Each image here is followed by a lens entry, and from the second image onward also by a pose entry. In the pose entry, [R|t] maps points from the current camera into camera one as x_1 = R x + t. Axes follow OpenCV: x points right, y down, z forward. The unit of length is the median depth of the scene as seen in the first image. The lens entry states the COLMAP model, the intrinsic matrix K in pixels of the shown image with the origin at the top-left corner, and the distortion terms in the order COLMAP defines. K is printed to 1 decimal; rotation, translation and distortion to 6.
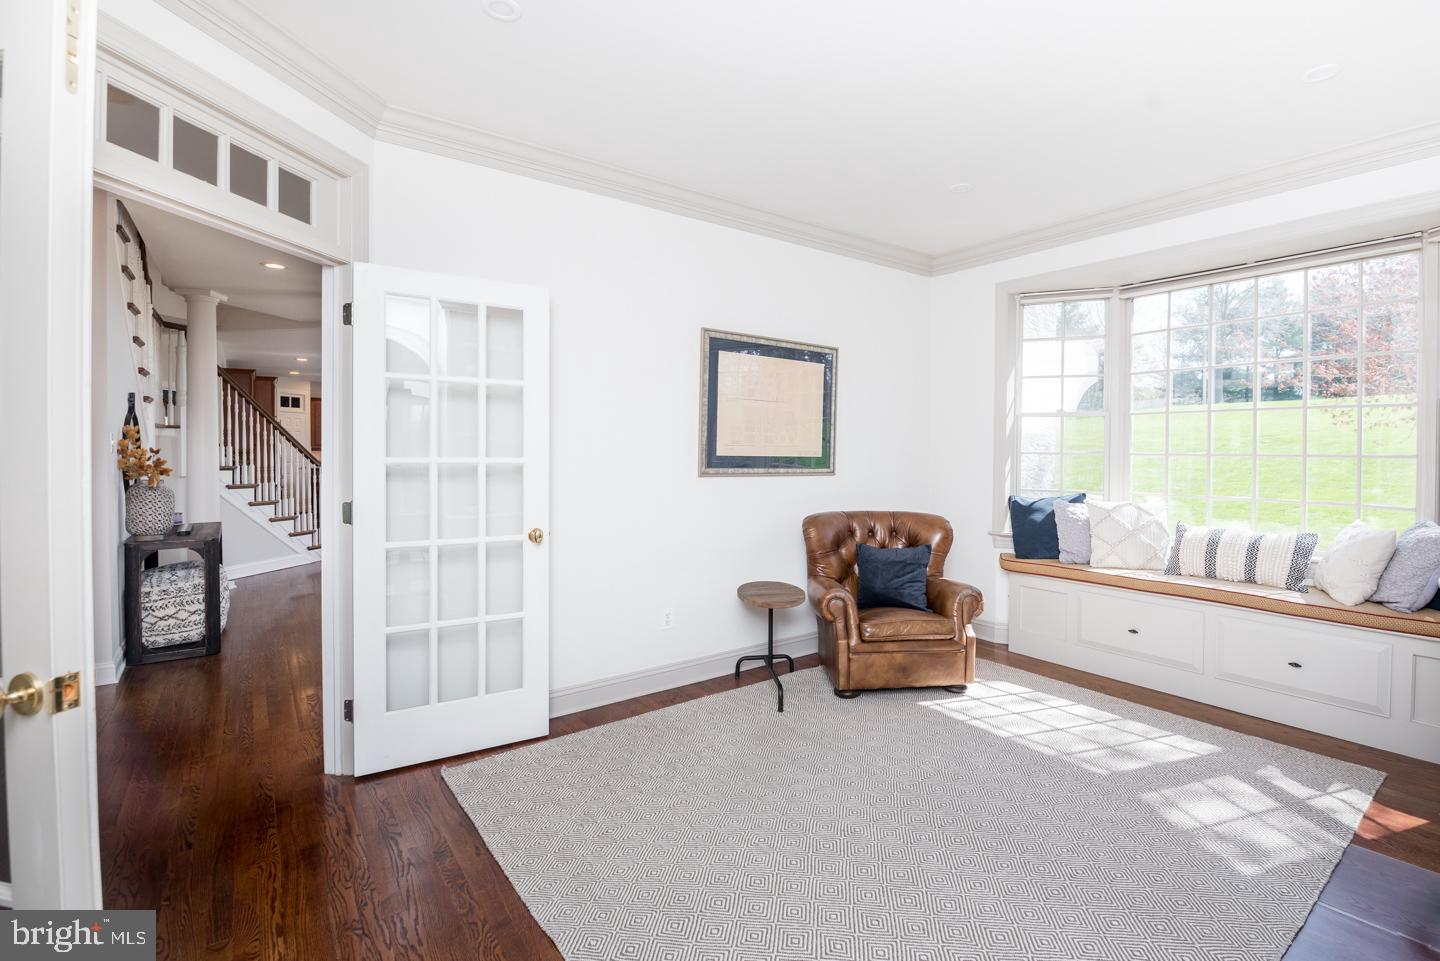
lens RADIAL K [[625.2, 0, 719.4], [0, 625.2, 472.2], [0, 0, 1]] dist [0.012091, -0.010011]
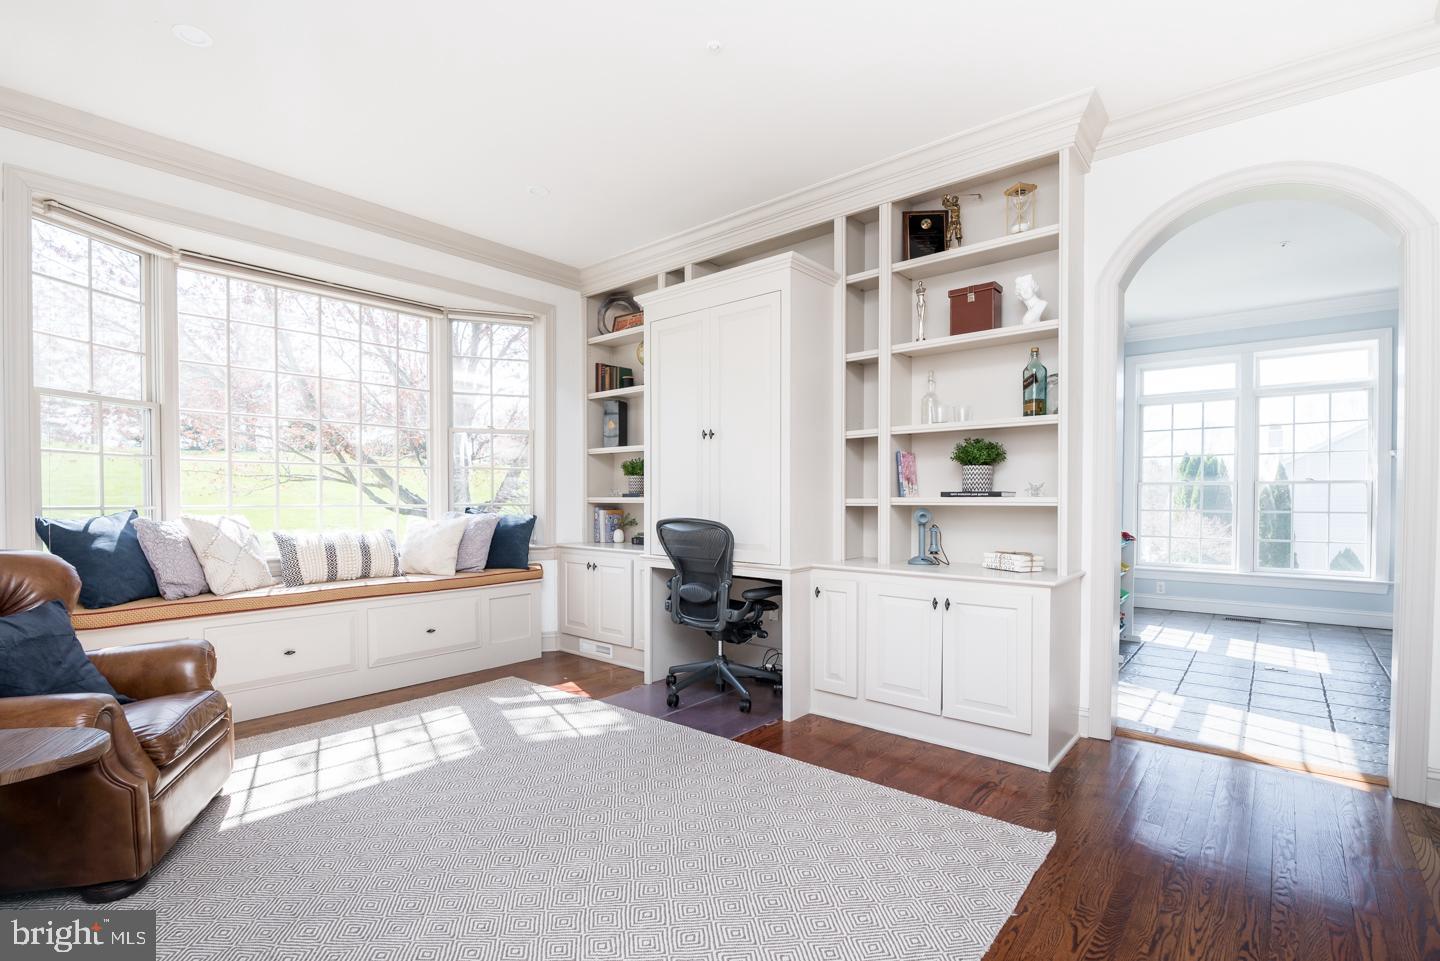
lens RADIAL K [[655.3, 0, 723.5], [0, 655.3, 508.8], [0, 0, 1]] dist [-0.001002, -0.000172]
pose [[-0.225538, -0.023900, 0.973941, -0.409883], [0.022890, 0.999293, 0.029822, 0.030888], [-0.973965, 0.029019, -0.224831, 0.604375]]
